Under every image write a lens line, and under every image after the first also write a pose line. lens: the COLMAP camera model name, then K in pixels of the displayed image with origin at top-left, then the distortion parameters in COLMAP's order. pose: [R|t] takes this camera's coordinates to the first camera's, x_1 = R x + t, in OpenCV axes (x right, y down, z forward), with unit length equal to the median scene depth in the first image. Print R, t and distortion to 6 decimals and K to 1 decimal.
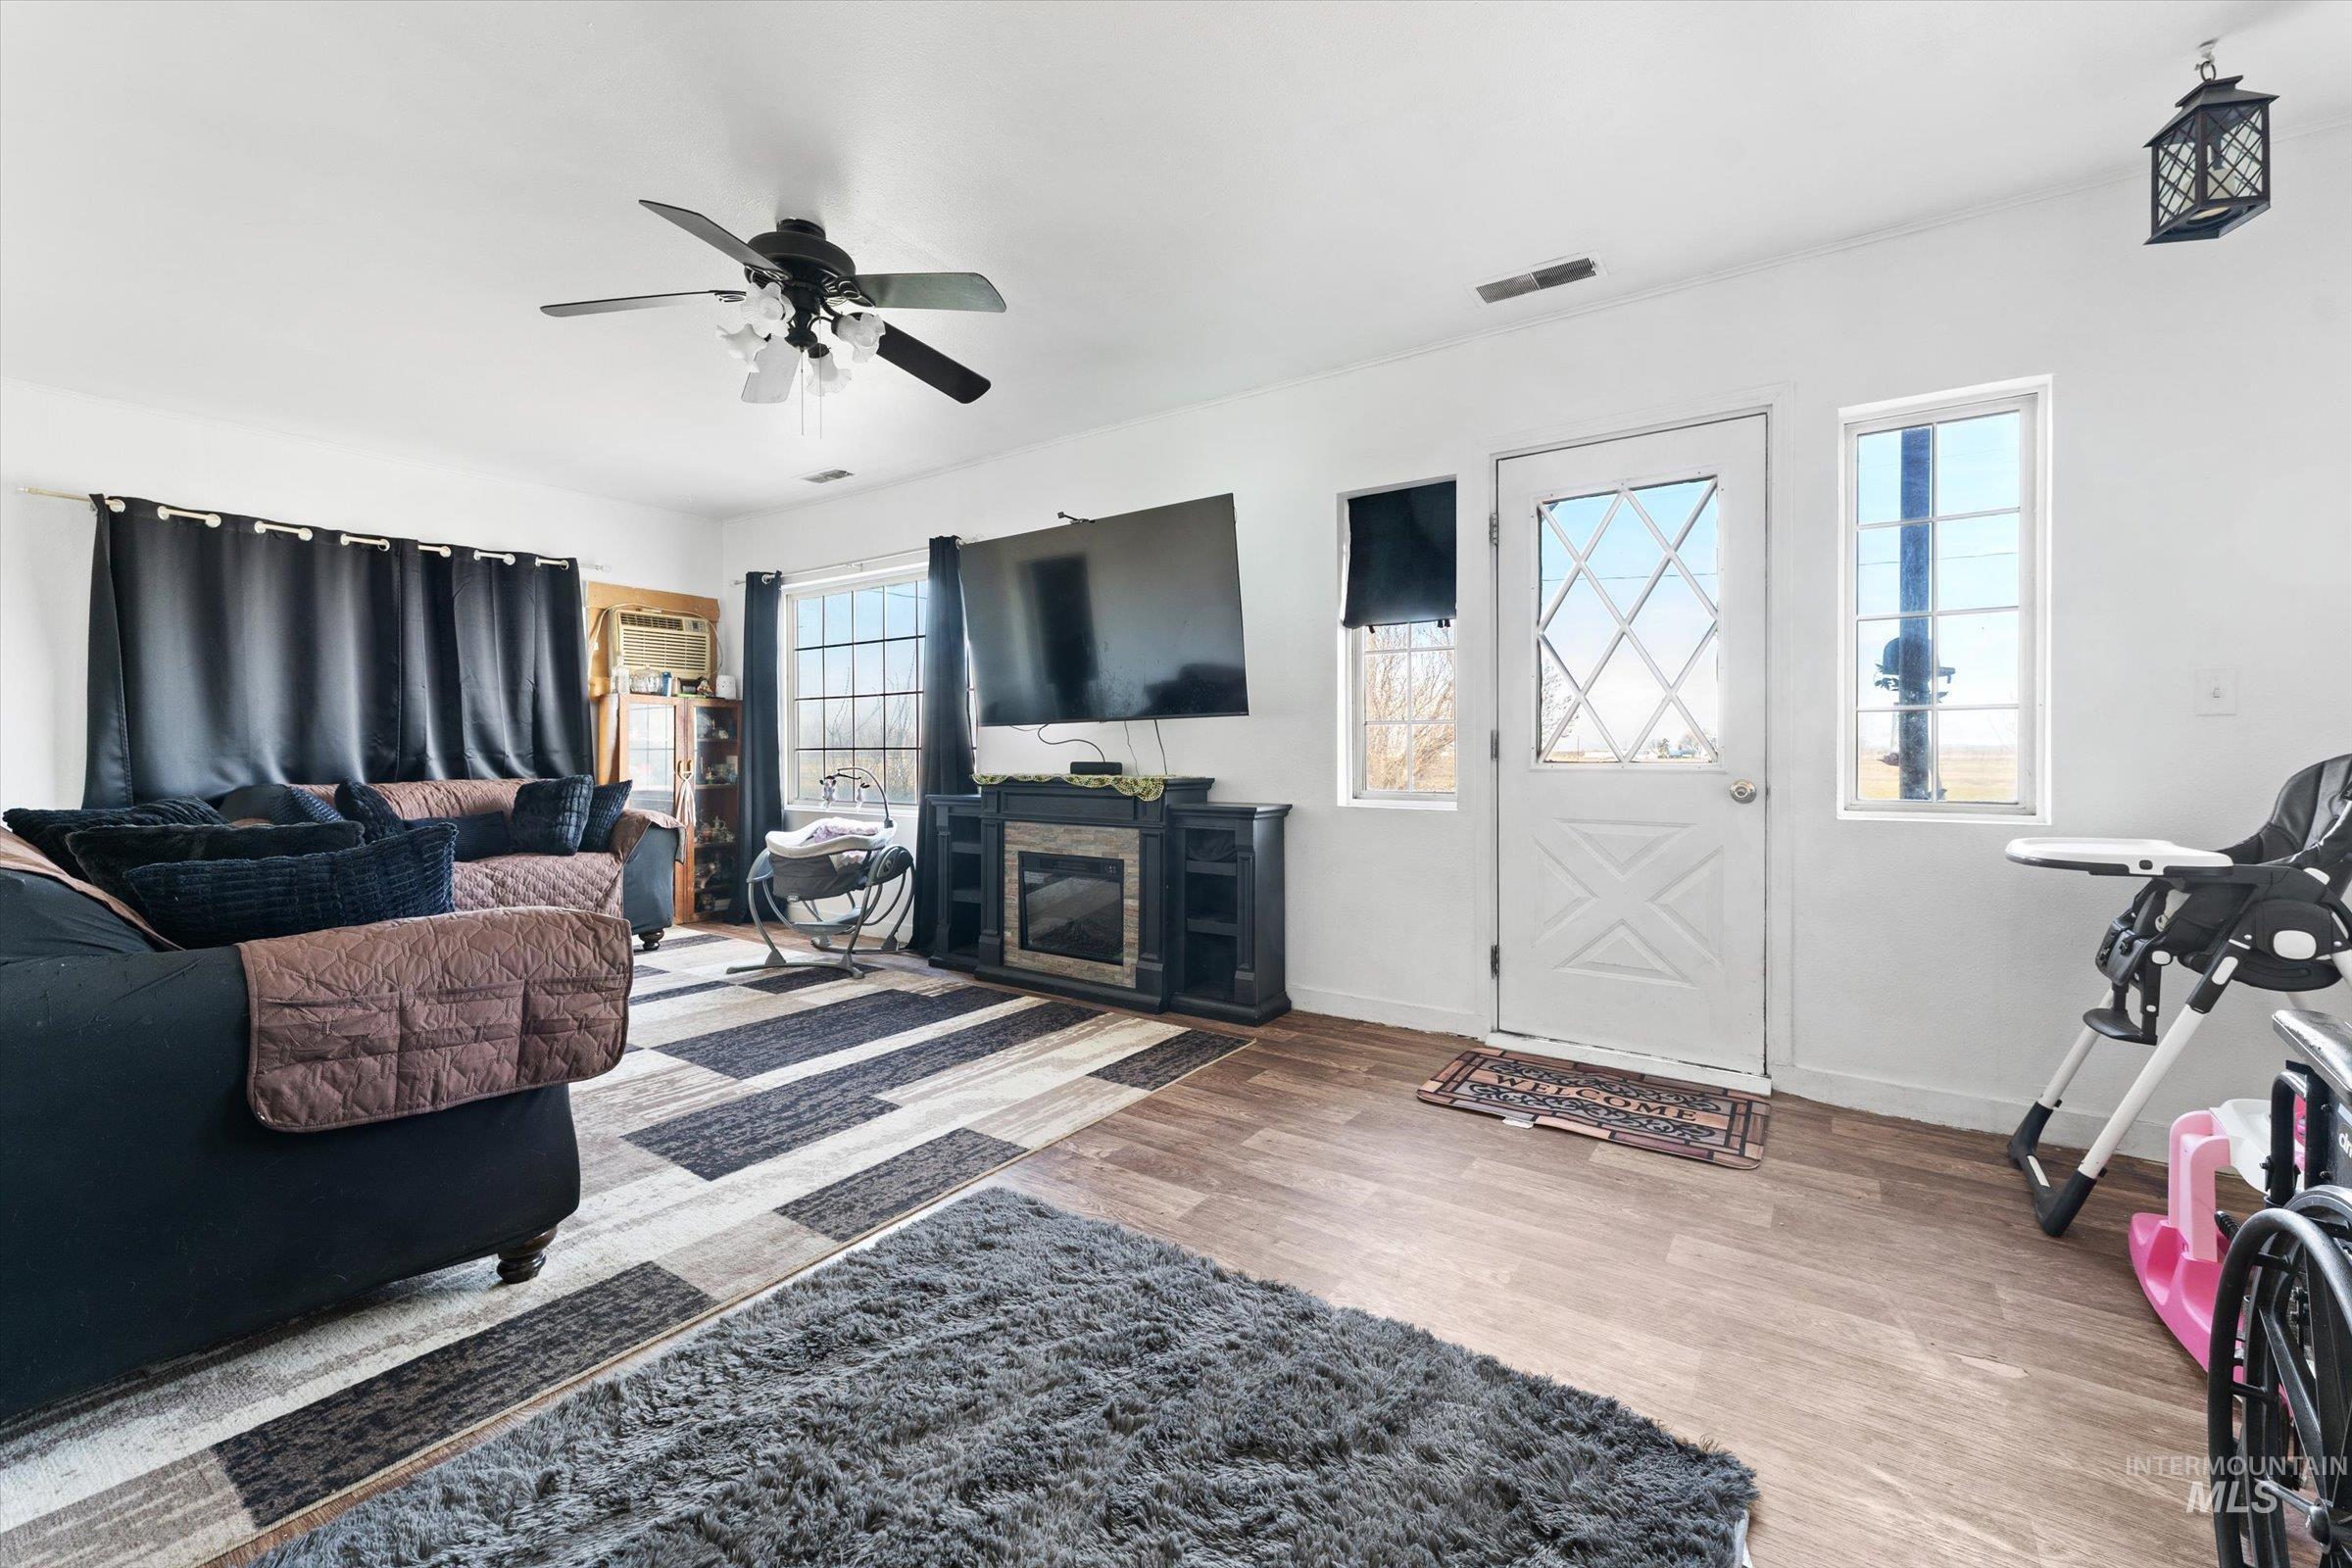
lens RADIAL K [[958.9, 0, 1178.3], [0, 958.9, 752.2], [0, 0, 1]] dist [0.000494, 0.000039]
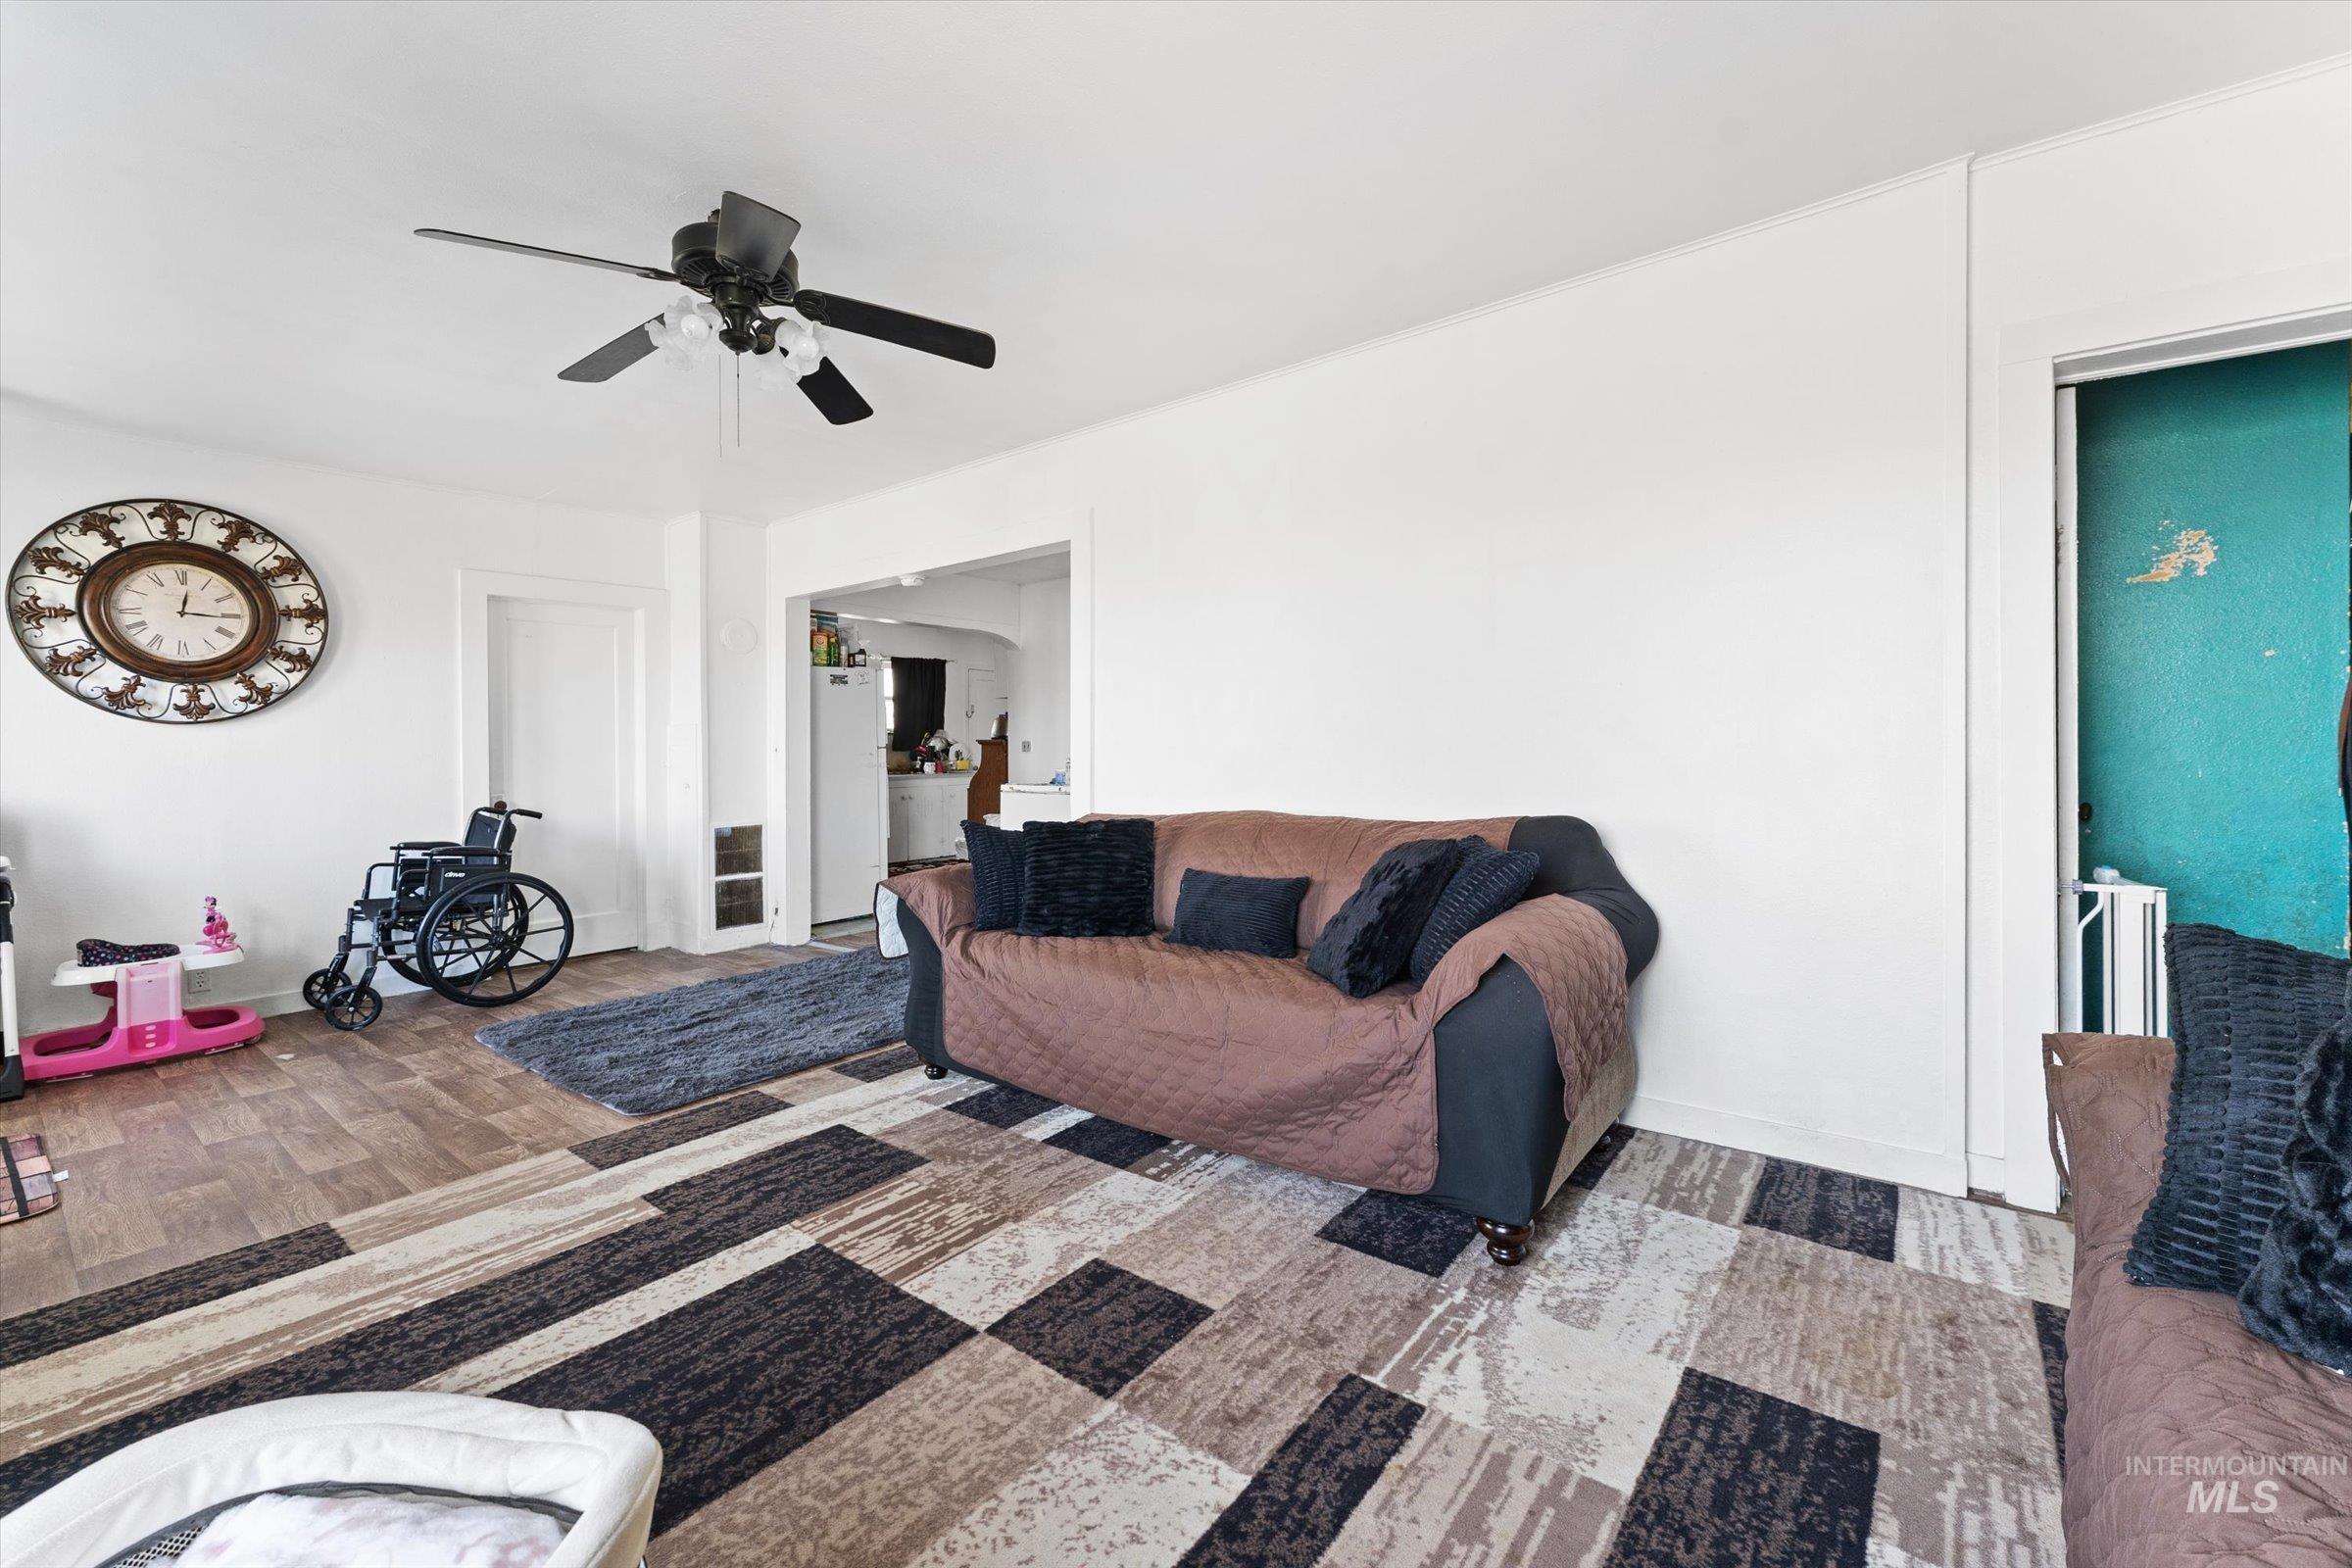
lens RADIAL K [[958.9, 0, 1178.3], [0, 958.9, 752.2], [0, 0, 1]] dist [0.000494, 0.000039]
pose [[-0.997893, 0.016517, 0.062747, -0.866811], [0.016897, 0.999842, 0.005544, -0.039470], [-0.062645, 0.006593, -0.998014, 1.894355]]
